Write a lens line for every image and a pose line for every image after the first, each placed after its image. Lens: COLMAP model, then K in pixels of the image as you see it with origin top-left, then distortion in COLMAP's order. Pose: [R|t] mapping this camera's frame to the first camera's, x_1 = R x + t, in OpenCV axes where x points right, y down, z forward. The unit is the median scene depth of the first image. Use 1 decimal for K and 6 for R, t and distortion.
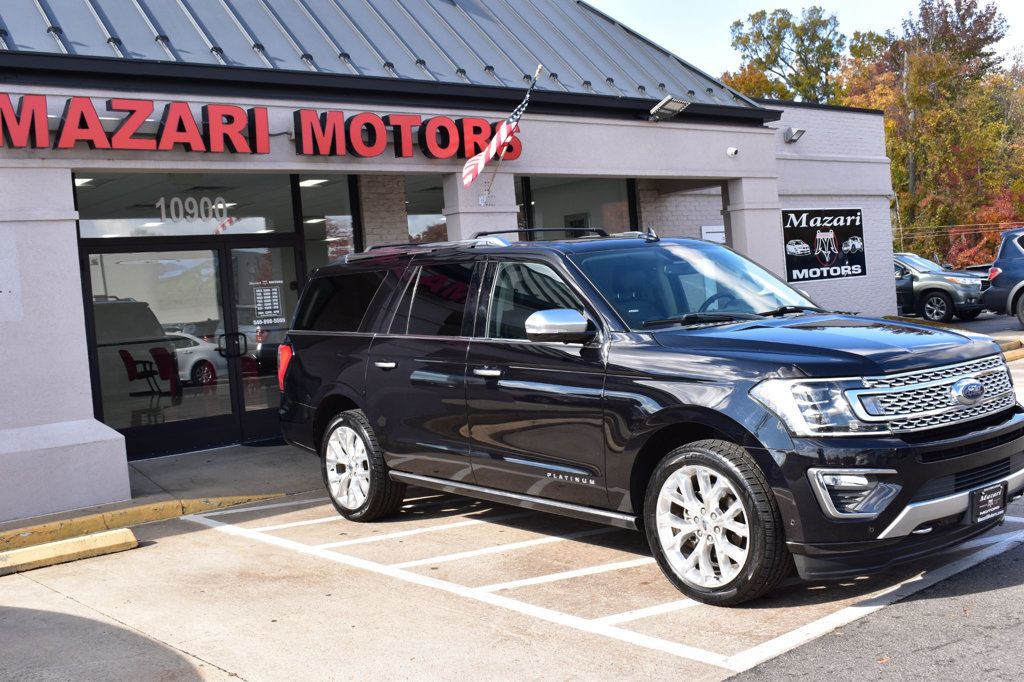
lens RADIAL K [[1153.2, 0, 518.5], [0, 1153.2, 337.1], [0, 0, 1]] dist [-0.066253, 0.000000]
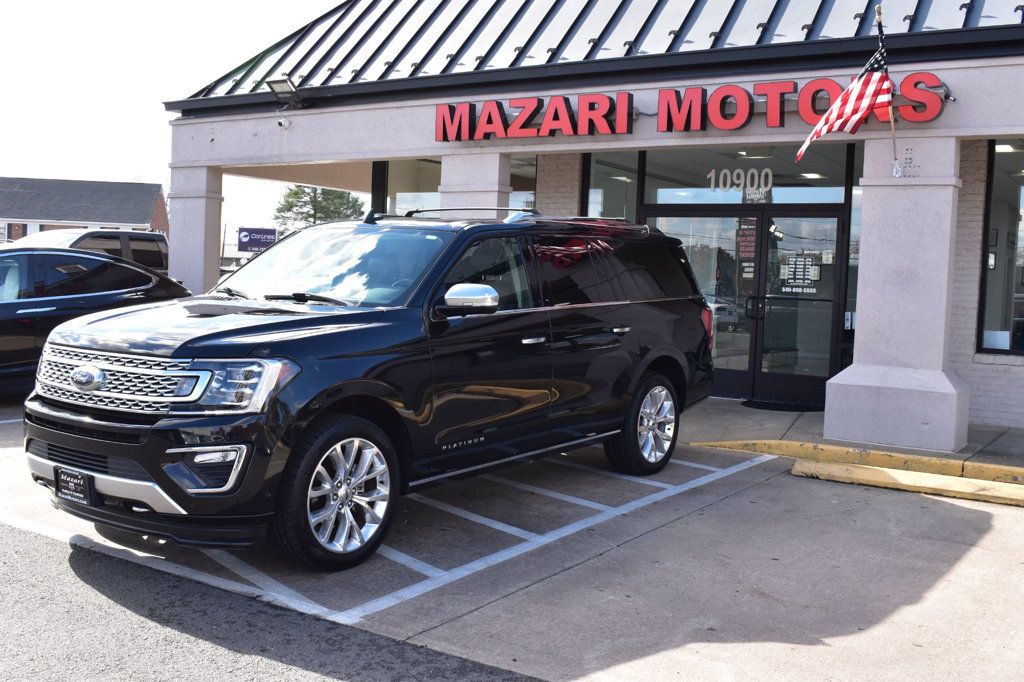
lens RADIAL K [[1104.0, 0, 515.5], [0, 1104.0, 330.7], [0, 0, 1]] dist [-0.041463, 0.000000]
pose [[0.255971, 0.132501, -0.957561, 0.828789], [-0.090862, 0.989474, 0.112628, -0.082224], [0.962405, 0.058177, 0.265316, 0.633760]]
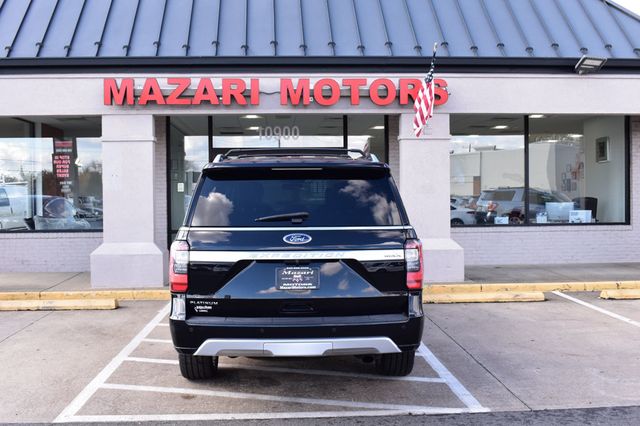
lens RADIAL K [[720.7, 0, 318.9], [0, 720.7, 211.3], [0, 0, 1]] dist [-0.066253, 0.000000]
pose [[0.784344, 0.083820, -0.614637, 0.560246], [-0.073724, 0.996402, 0.041802, -0.050736], [0.615930, 0.012527, 0.787702, 0.192104]]
